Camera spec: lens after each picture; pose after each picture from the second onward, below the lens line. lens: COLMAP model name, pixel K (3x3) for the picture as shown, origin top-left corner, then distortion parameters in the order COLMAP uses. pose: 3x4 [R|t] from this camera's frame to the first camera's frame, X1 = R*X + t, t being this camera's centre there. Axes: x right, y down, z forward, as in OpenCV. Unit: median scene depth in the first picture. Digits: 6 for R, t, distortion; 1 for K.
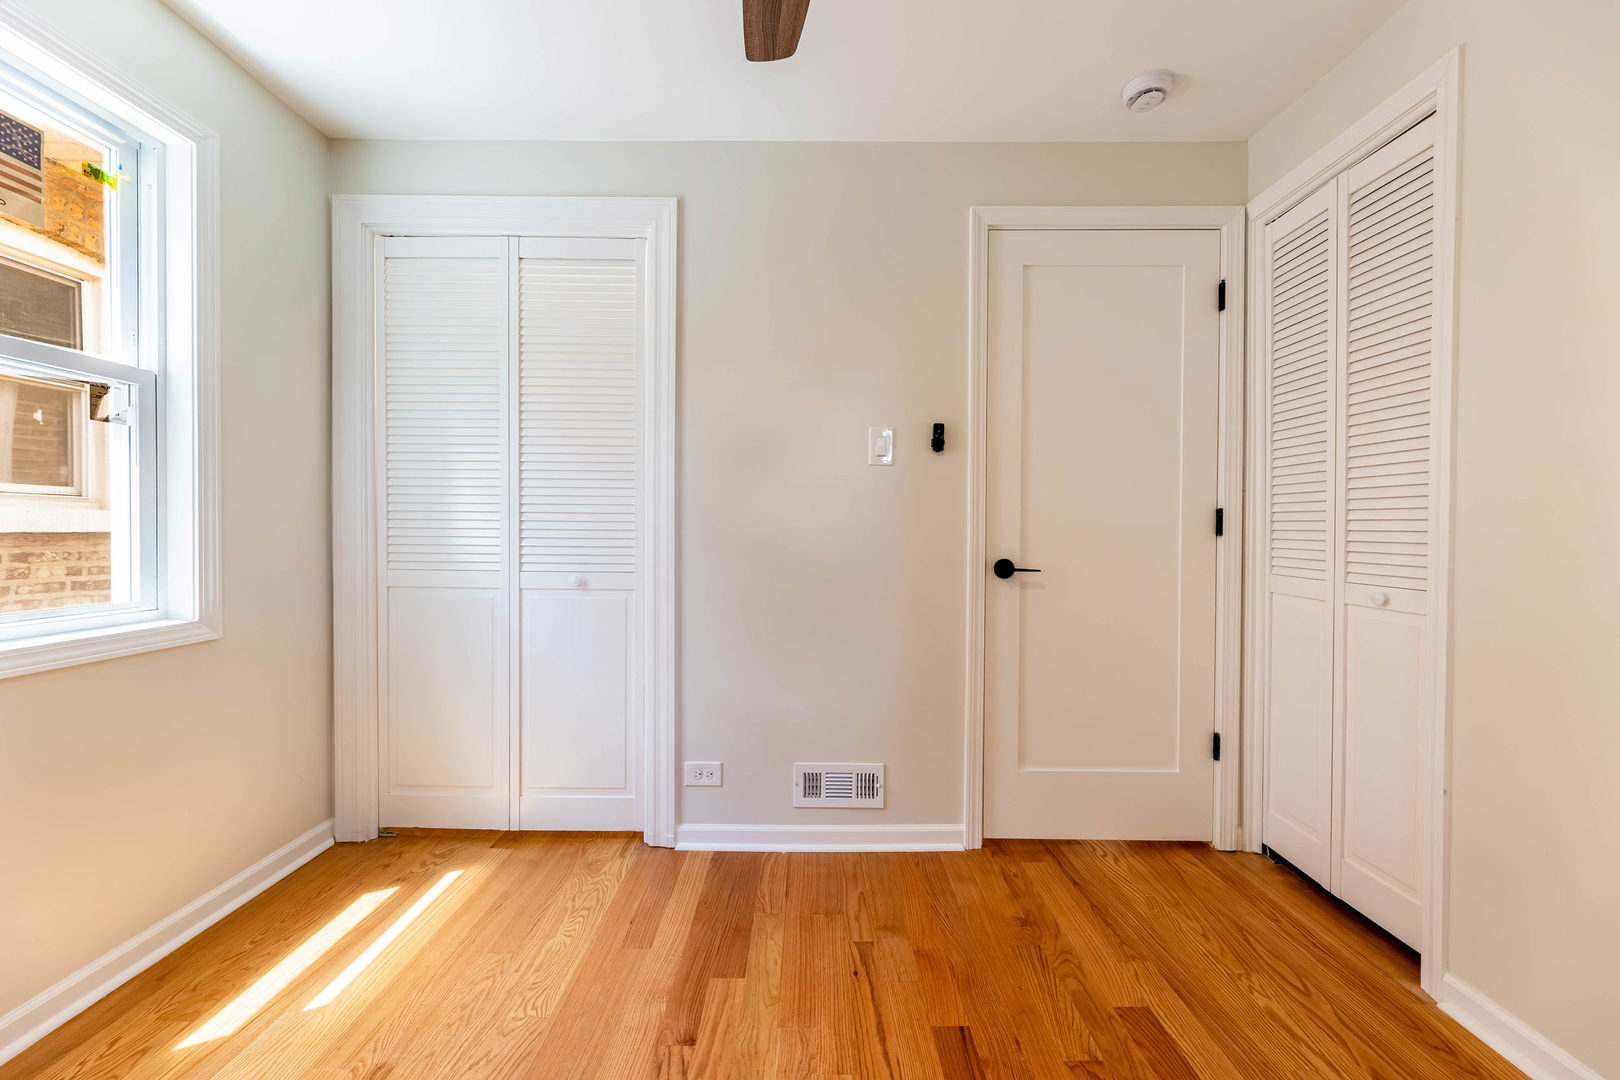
lens RADIAL K [[650.3, 0, 801.8], [0, 650.3, 535.3], [0, 0, 1]] dist [-0.000524, -0.000110]
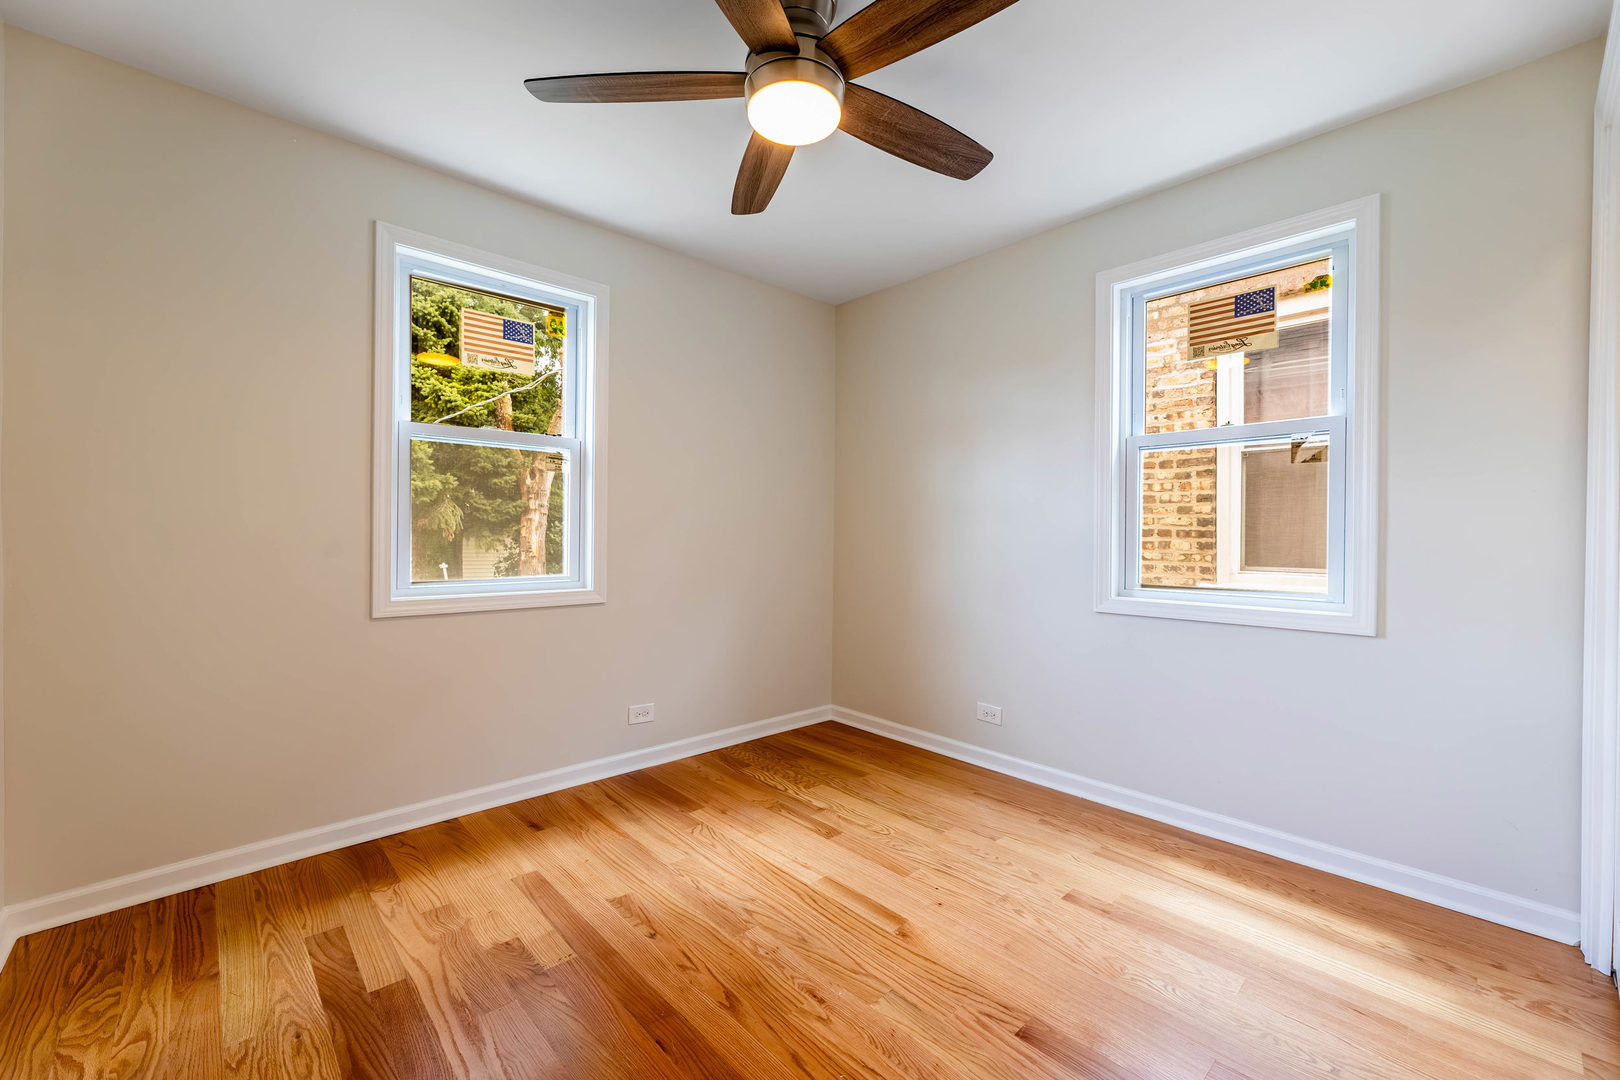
lens RADIAL K [[650.3, 0, 801.0], [0, 650.3, 538.3], [0, 0, 1]] dist [-0.000524, -0.000110]
pose [[-0.726013, -0.002995, -0.687674, 0.587151], [-0.012619, 0.999880, 0.008968, -0.011014], [0.687565, 0.015189, -0.725964, 1.100998]]
